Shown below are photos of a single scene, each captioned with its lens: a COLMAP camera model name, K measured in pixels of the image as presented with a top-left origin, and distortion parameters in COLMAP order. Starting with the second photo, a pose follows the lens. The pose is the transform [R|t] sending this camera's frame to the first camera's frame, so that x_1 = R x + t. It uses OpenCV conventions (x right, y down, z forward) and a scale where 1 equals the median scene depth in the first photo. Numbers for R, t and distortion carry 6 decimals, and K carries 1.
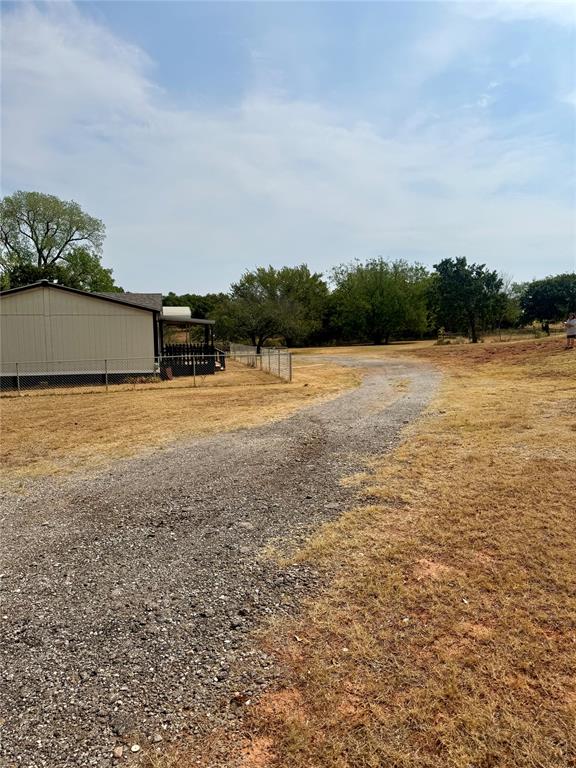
lens RADIAL K [[540.2, 0, 288.0], [0, 540.2, 384.0], [0, 0, 1]] dist [0.041364, -0.036462]
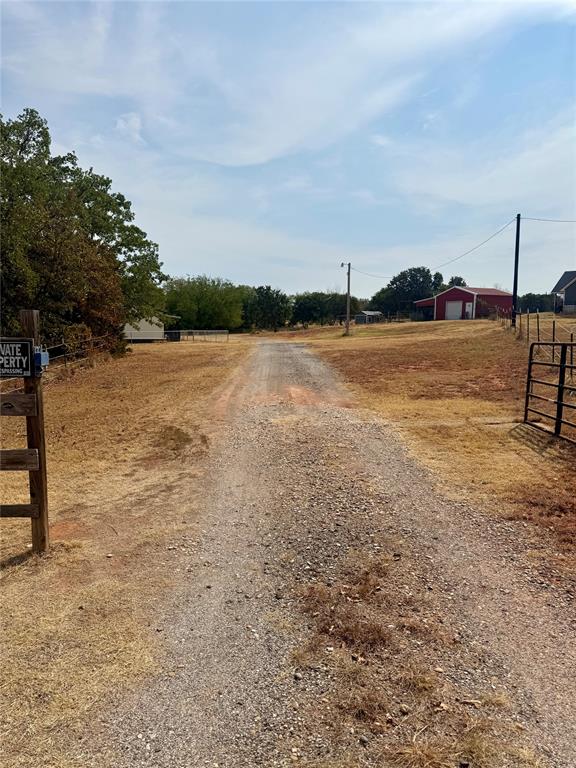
lens RADIAL K [[540.2, 0, 288.0], [0, 540.2, 384.0], [0, 0, 1]] dist [0.041364, -0.036462]
pose [[0.912246, -0.017101, 0.409285, -0.268923], [0.015434, 0.999854, 0.007376, 0.060587], [-0.409351, -0.000412, 0.912377, -0.495002]]
